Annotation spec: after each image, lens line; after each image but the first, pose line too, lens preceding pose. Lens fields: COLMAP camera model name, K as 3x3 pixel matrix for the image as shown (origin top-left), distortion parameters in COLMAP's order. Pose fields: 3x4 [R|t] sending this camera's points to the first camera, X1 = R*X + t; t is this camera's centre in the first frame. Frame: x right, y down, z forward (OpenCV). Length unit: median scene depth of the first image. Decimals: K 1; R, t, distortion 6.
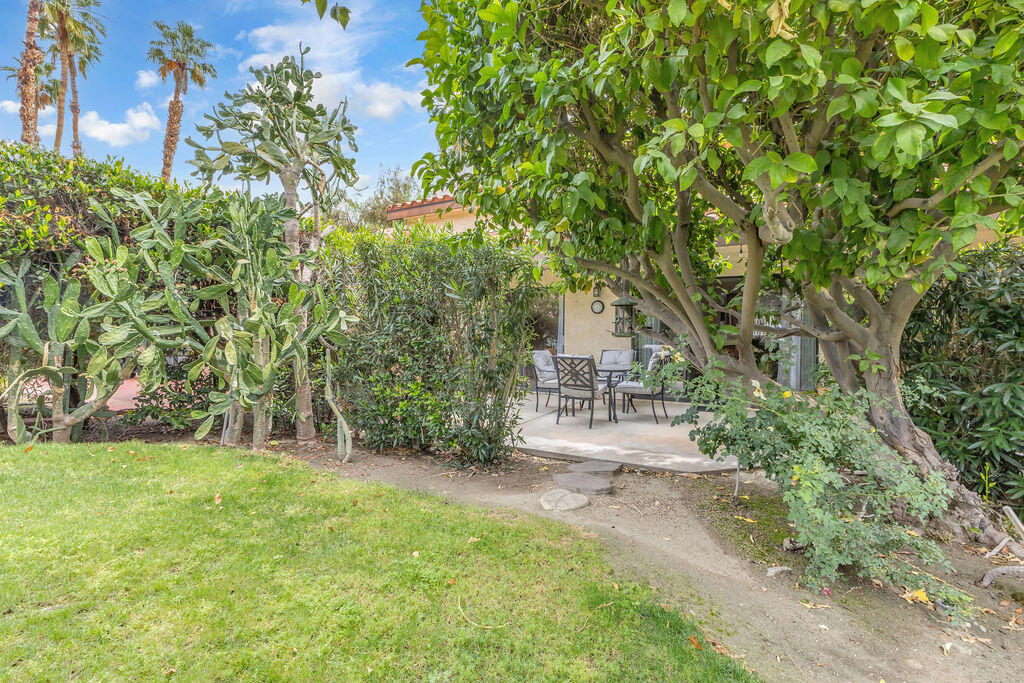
lens RADIAL K [[427.0, 0, 512.0], [0, 427.0, 341.5], [0, 0, 1]] dist [0.000199, 0.000003]
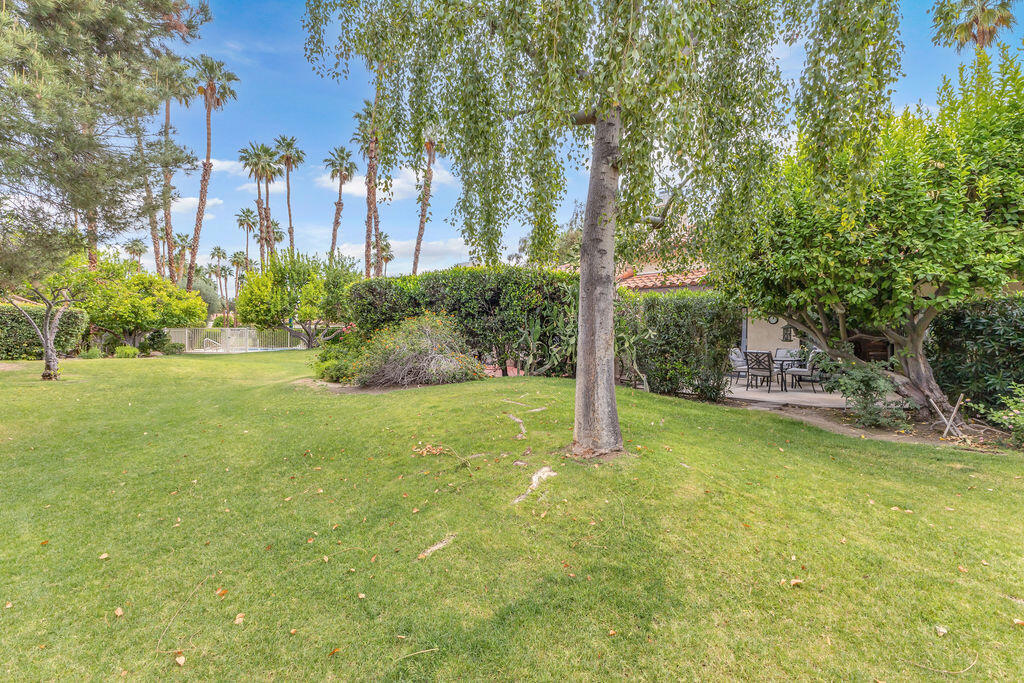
lens RADIAL K [[427.0, 0, 512.0], [0, 427.0, 341.5], [0, 0, 1]] dist [0.000199, 0.000003]
pose [[0.939332, 0.004435, -0.342980, -0.202308], [-0.003075, 0.999985, 0.004507, -0.011422], [0.342995, -0.003179, 0.939332, -0.989406]]
